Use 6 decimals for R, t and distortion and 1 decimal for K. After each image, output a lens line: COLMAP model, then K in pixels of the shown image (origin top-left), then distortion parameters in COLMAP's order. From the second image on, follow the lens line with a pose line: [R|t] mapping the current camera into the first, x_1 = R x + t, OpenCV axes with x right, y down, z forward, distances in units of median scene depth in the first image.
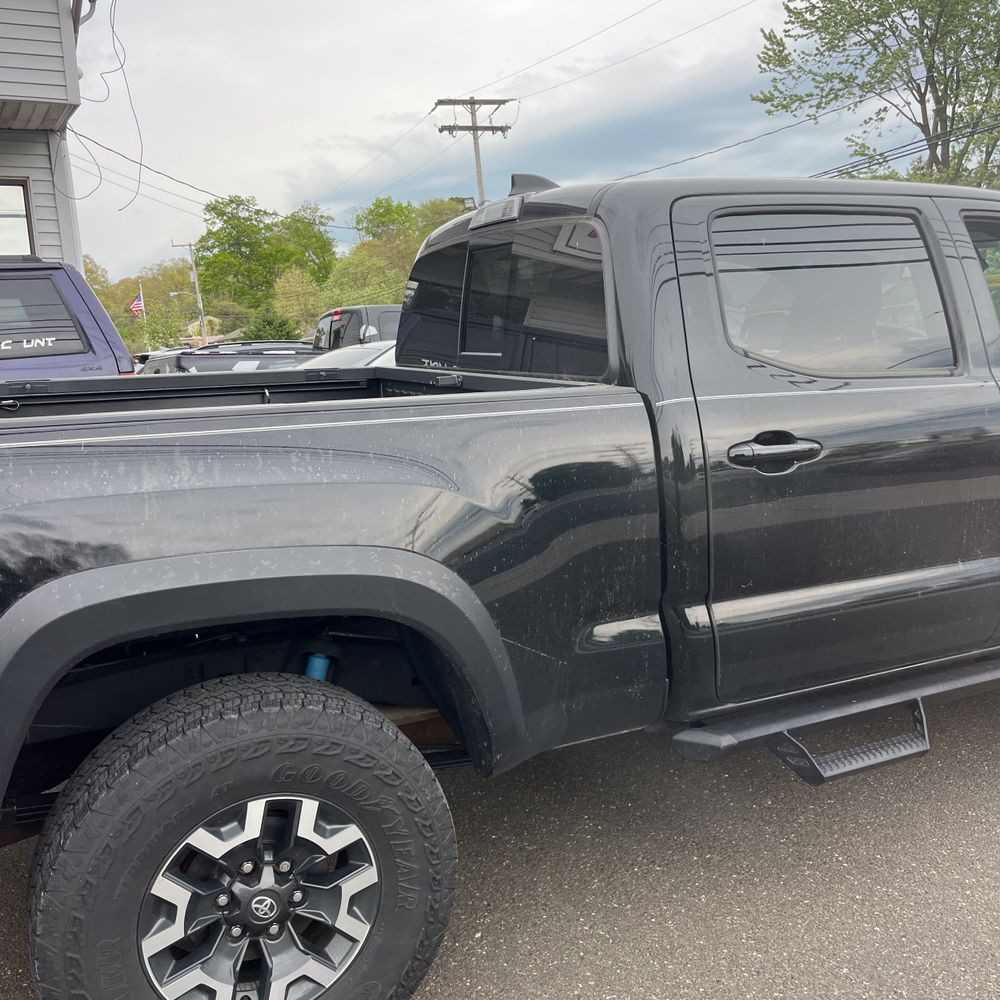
lens RADIAL K [[1007.7, 0, 486.7], [0, 1007.7, 478.8], [0, 0, 1]] dist [0.018709, 0.000000]
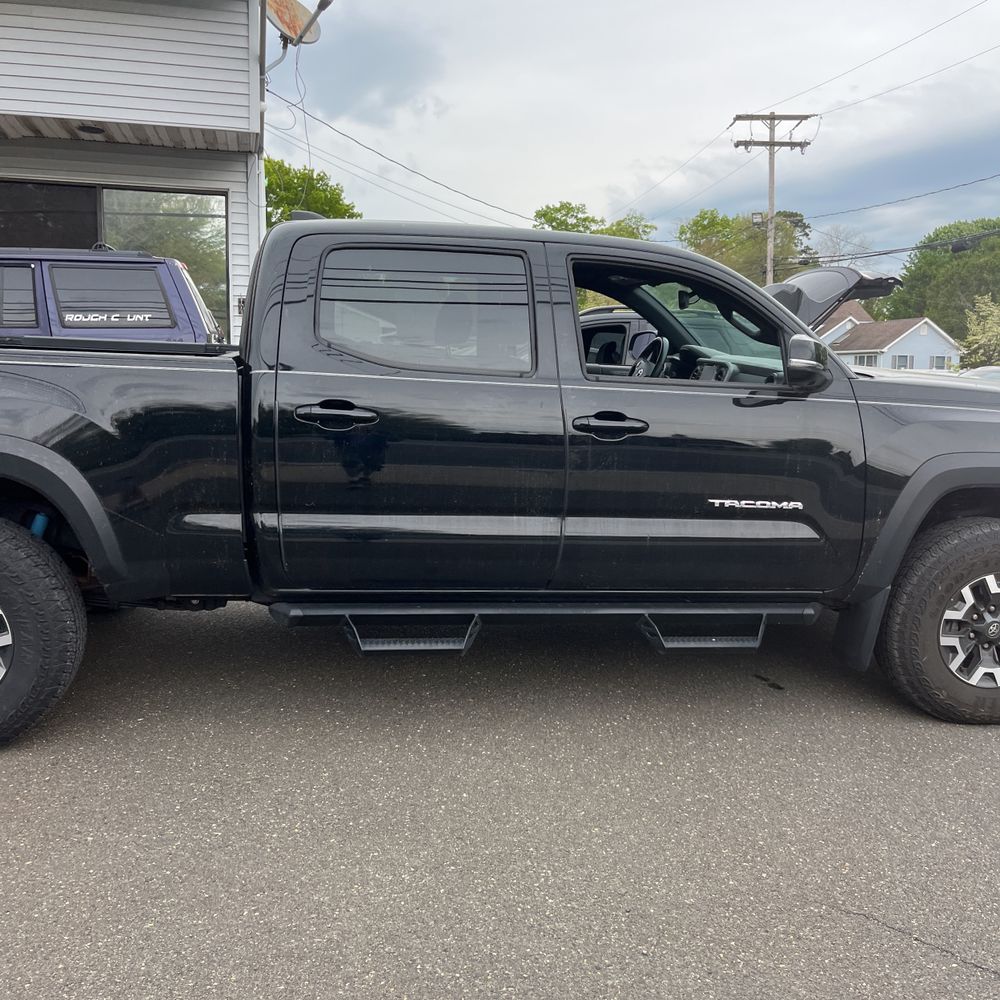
lens RADIAL K [[1007.7, 0, 514.5], [0, 1007.7, 481.2], [0, 0, 1]] dist [0.018709, 0.000000]
pose [[0.955648, 0.108782, -0.273686, 0.793238], [-0.110520, 0.993832, 0.009106, 0.022875], [0.272989, 0.021546, 0.961776, -0.262674]]
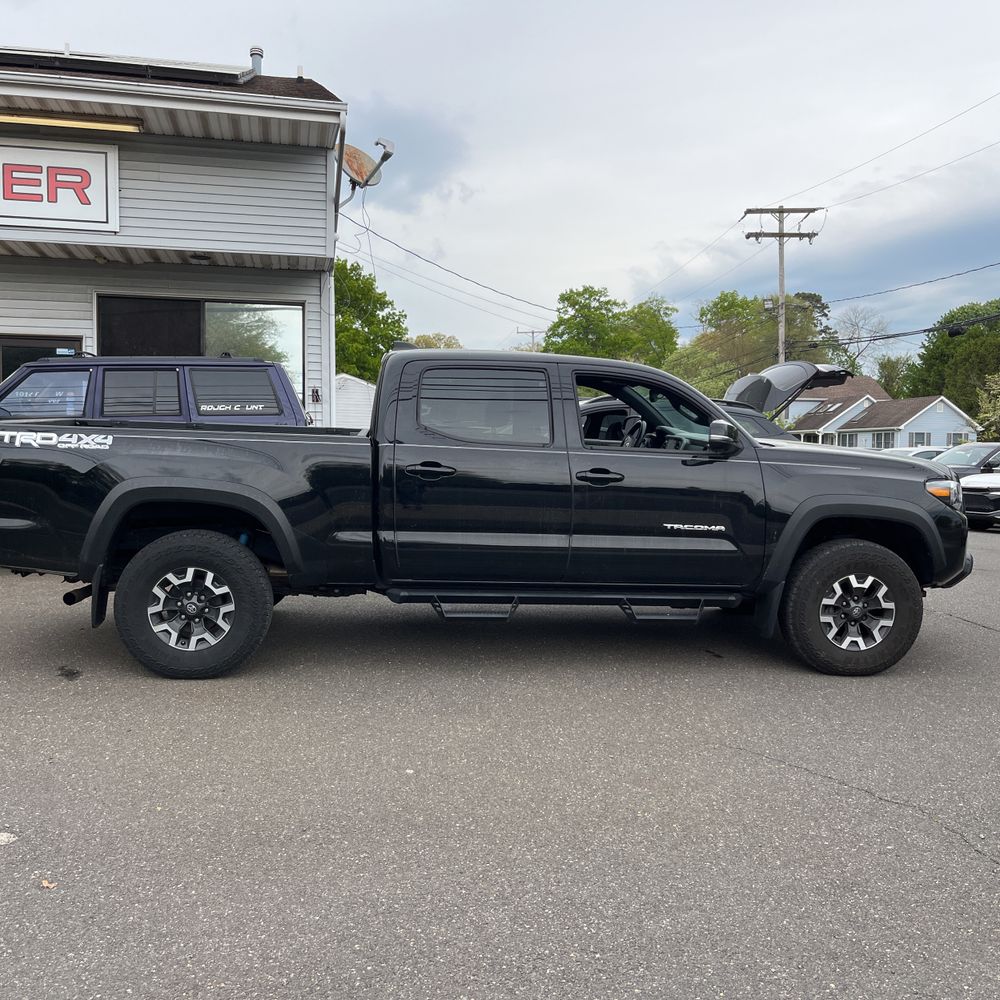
lens RADIAL K [[1007.7, 0, 502.6], [0, 1007.7, 498.6], [0, 0, 1]] dist [0.018709, 0.000000]
pose [[0.945210, 0.088883, -0.314130, 1.007445], [-0.109098, 0.992903, -0.047333, 0.111127], [0.307694, 0.079010, 0.948199, -0.982735]]
